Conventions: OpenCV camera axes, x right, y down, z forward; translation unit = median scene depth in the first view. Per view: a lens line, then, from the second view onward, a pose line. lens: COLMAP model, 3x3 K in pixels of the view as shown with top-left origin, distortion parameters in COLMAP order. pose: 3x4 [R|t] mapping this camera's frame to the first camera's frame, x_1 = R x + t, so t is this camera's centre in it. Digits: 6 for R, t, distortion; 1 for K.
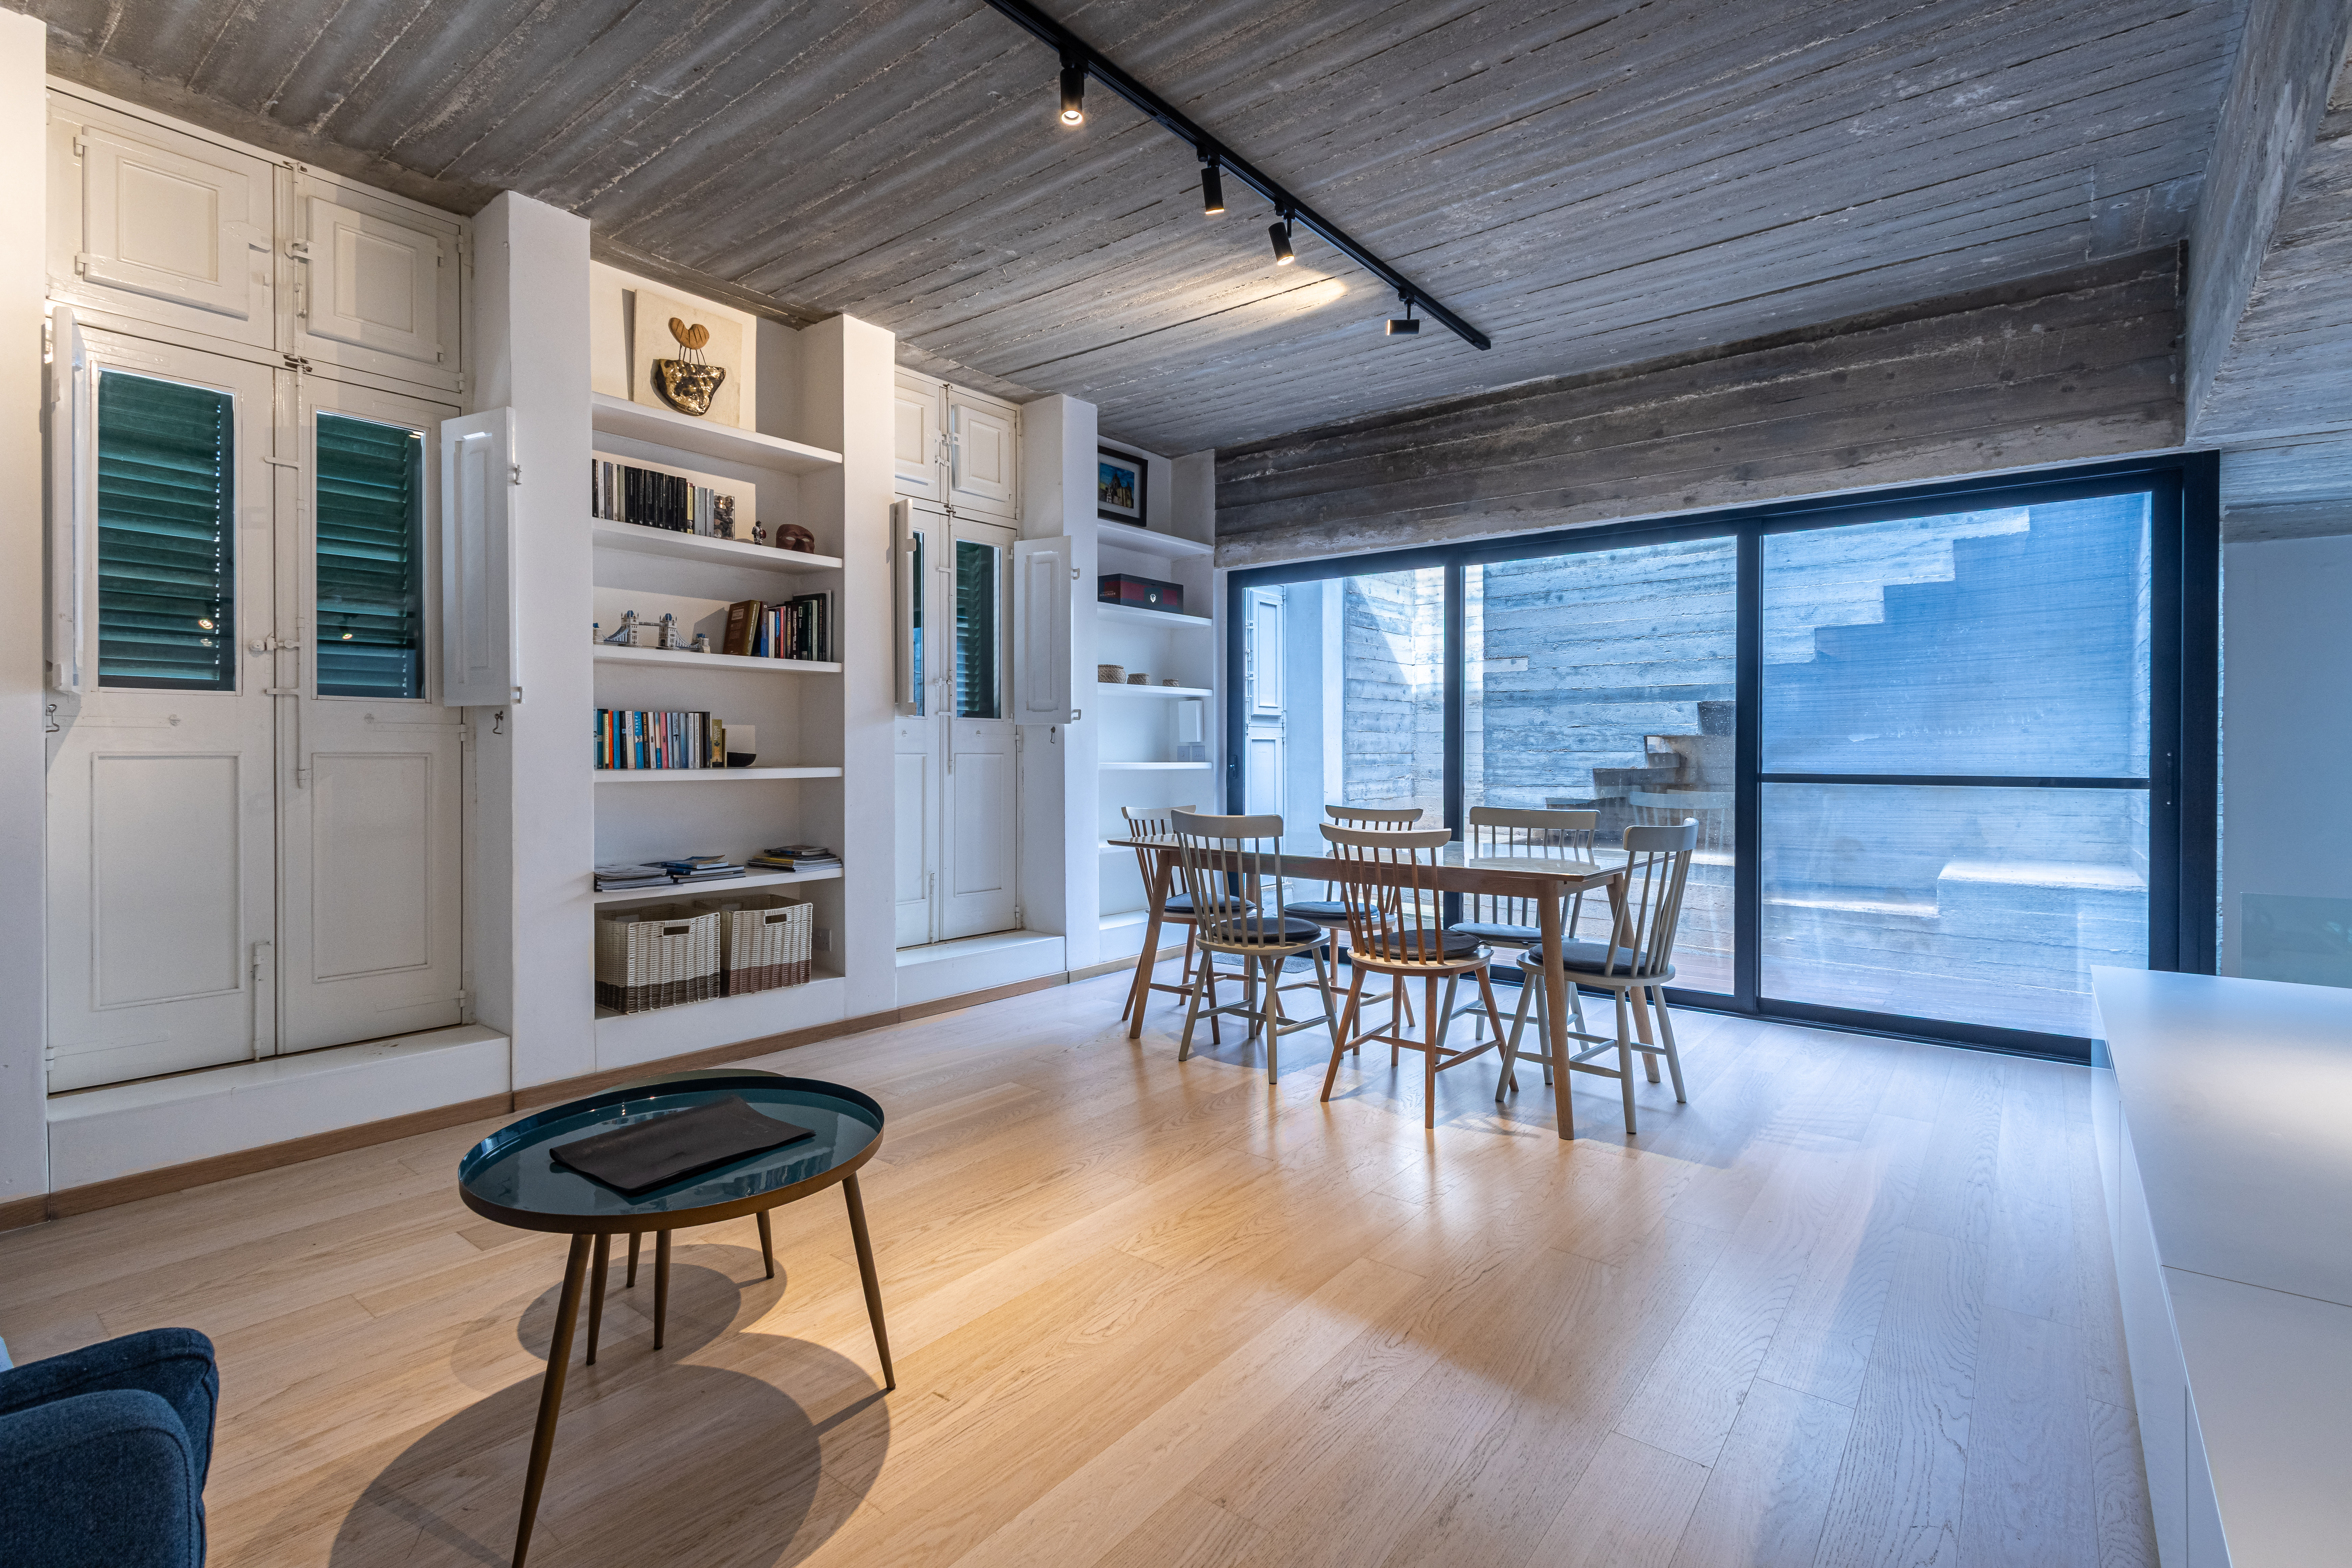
lens RADIAL K [[1092.9, 0, 1173.3], [0, 1092.9, 763.0], [0, 0, 1]] dist [0.010097, -0.000523]
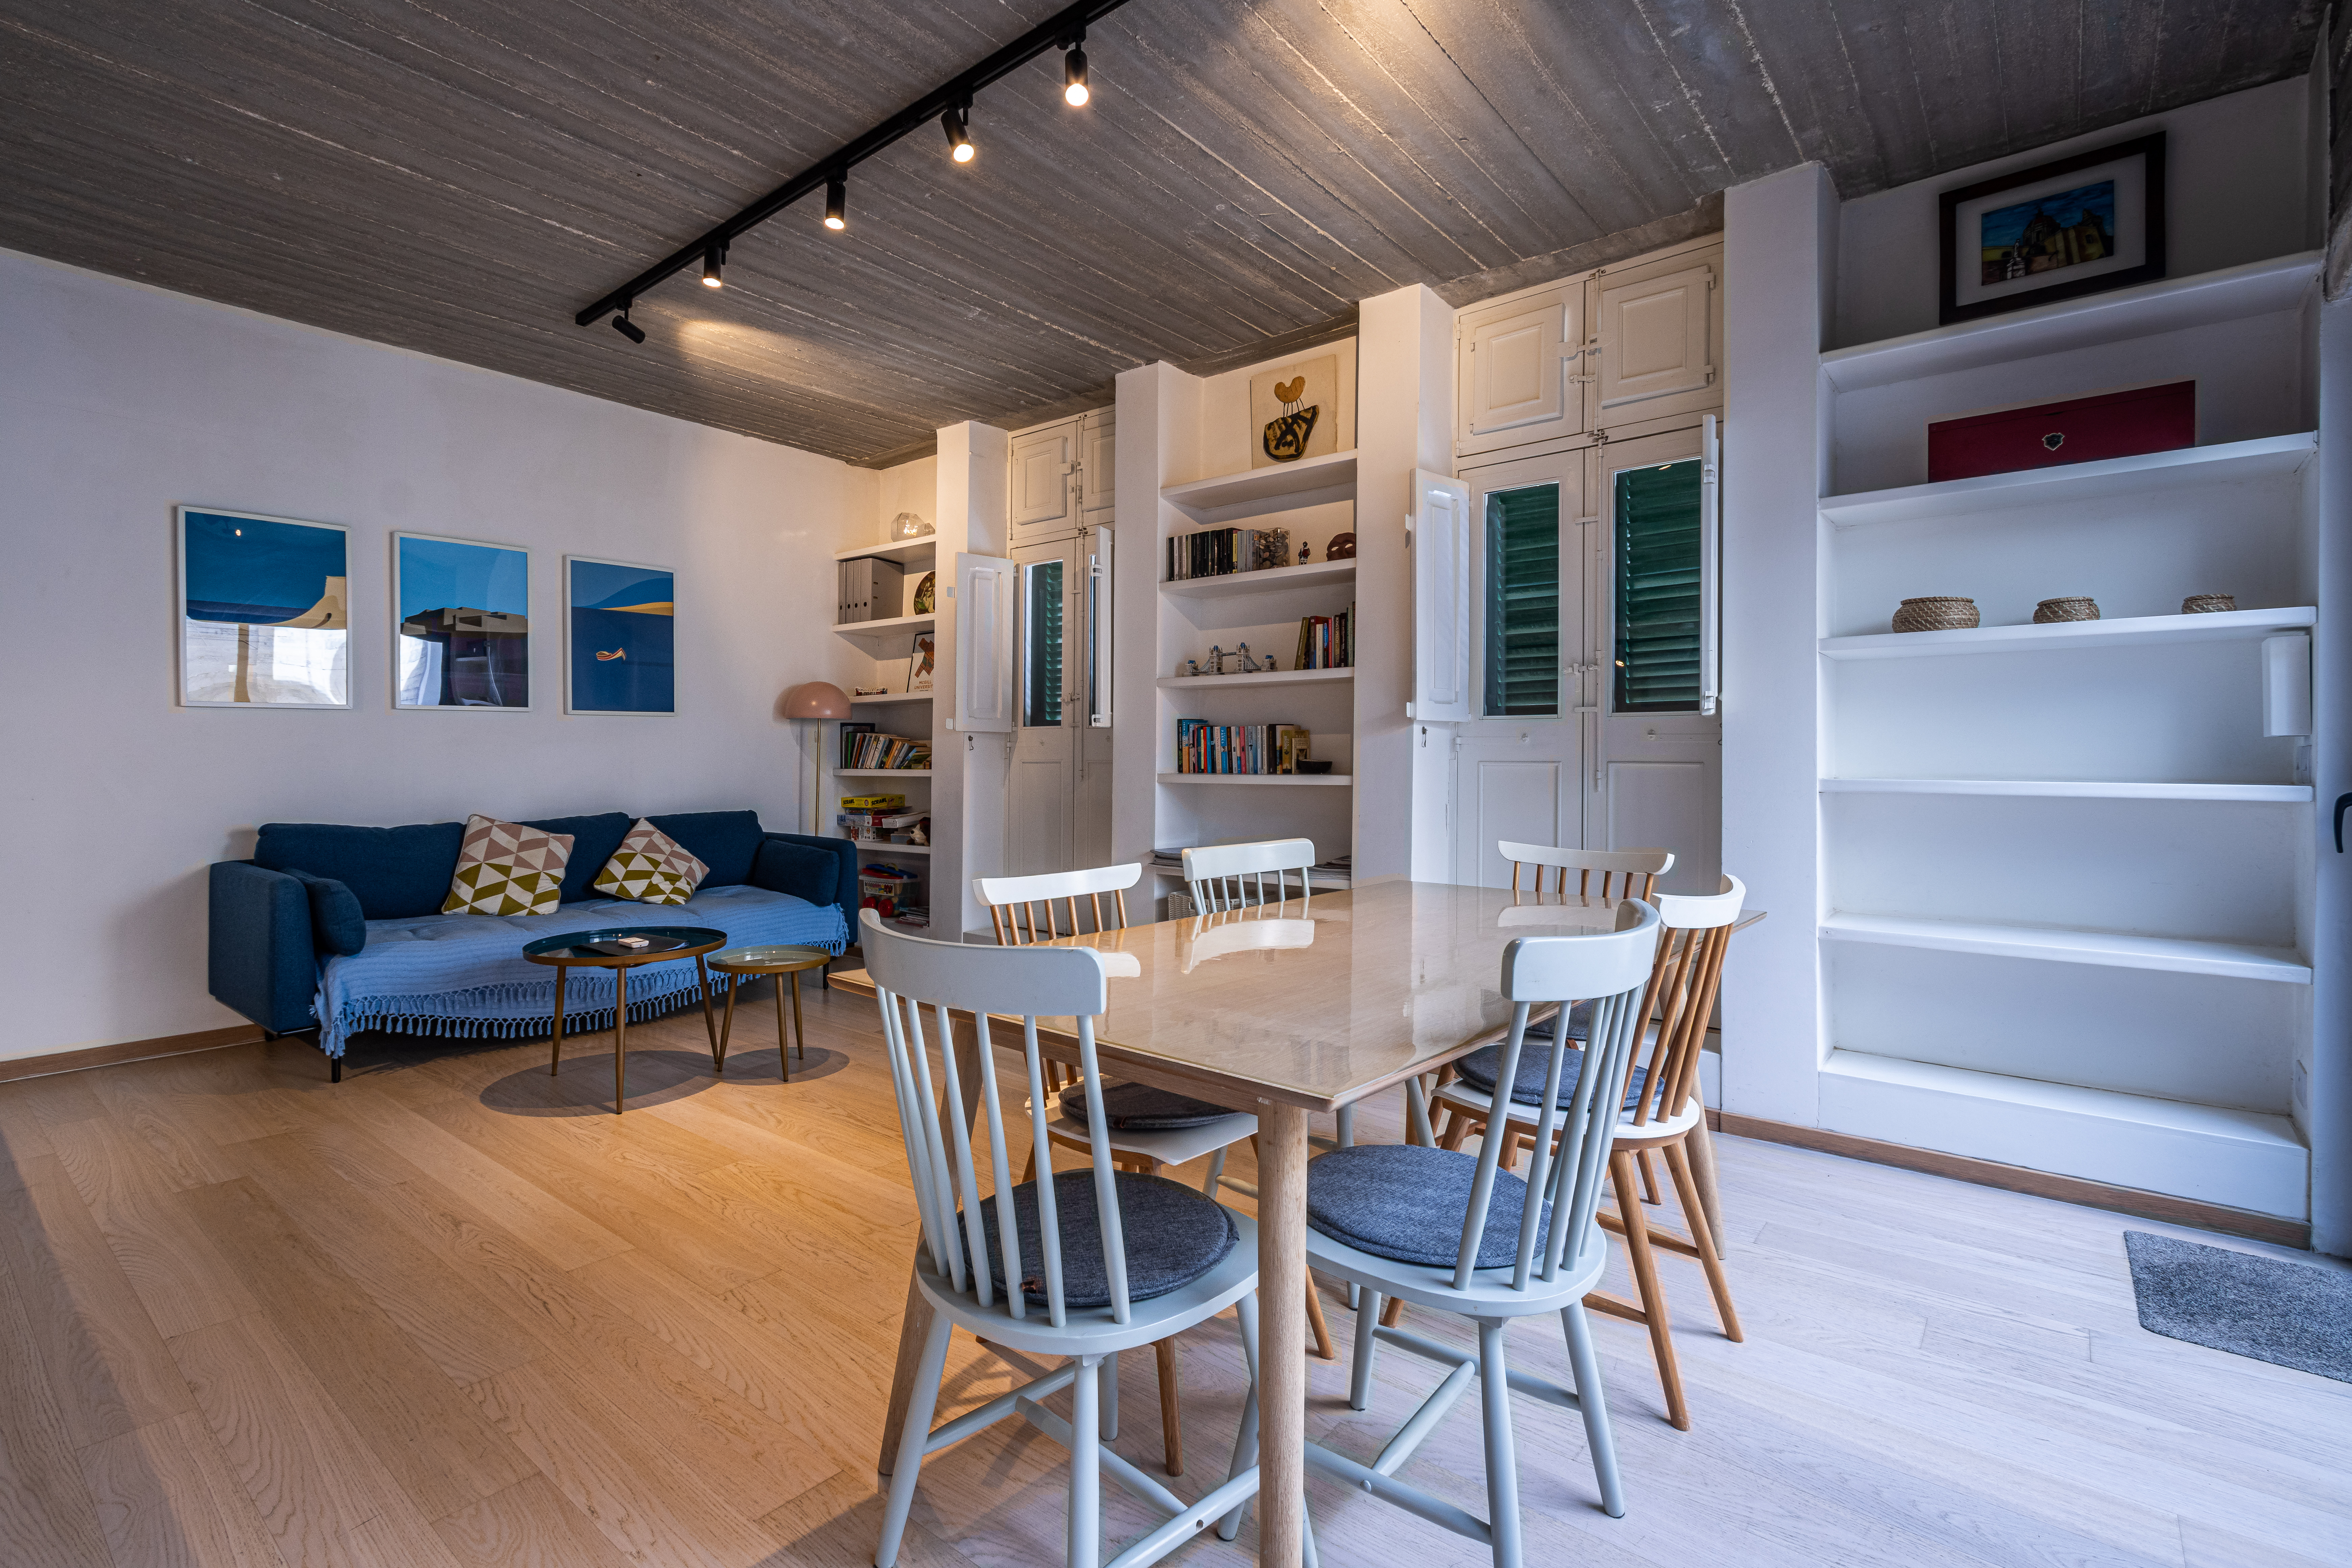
lens RADIAL K [[1103.9, 0, 1133.3], [0, 1103.9, 771.1], [0, 0, 1]] dist [0.005202, 0.000029]
pose [[-0.036438, 0.008931, -0.999296, 0.558069], [-0.013474, 0.999865, 0.009427, -0.005566], [0.999245, 0.013808, -0.036313, 0.703388]]
